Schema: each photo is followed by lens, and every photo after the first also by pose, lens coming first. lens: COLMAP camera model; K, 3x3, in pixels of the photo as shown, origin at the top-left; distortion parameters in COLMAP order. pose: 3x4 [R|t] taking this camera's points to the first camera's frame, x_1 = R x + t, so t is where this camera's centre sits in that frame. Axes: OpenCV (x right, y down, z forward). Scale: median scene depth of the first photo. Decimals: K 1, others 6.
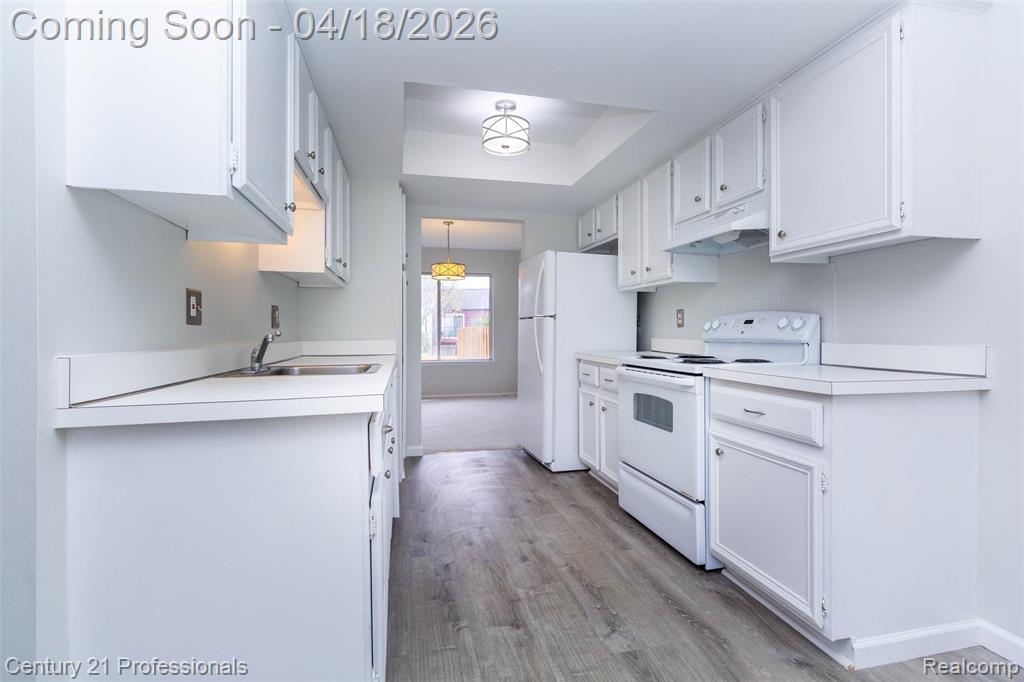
lens RADIAL K [[480.9, 0, 513.8], [0, 480.9, 333.4], [0, 0, 1]] dist [-0.000701, -0.000287]
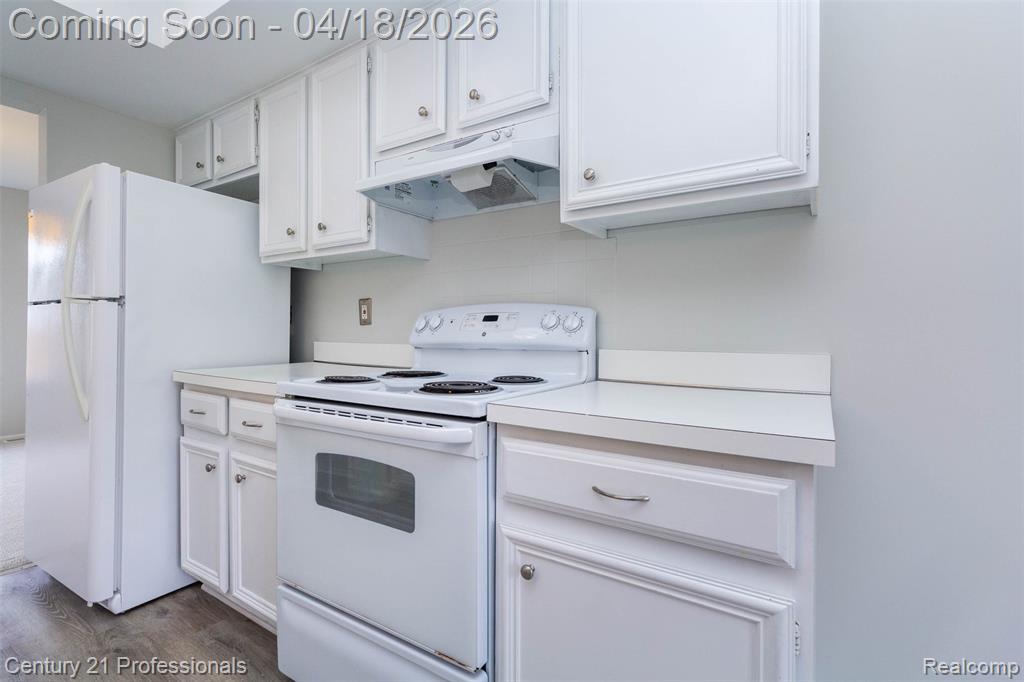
lens RADIAL K [[480.9, 0, 513.8], [0, 480.9, 333.4], [0, 0, 1]] dist [-0.000701, -0.000287]
pose [[0.726176, 0.001049, 0.687508, 0.047035], [-0.002763, 0.999995, 0.001393, -0.003442], [-0.687503, -0.002911, 0.726176, 0.442937]]
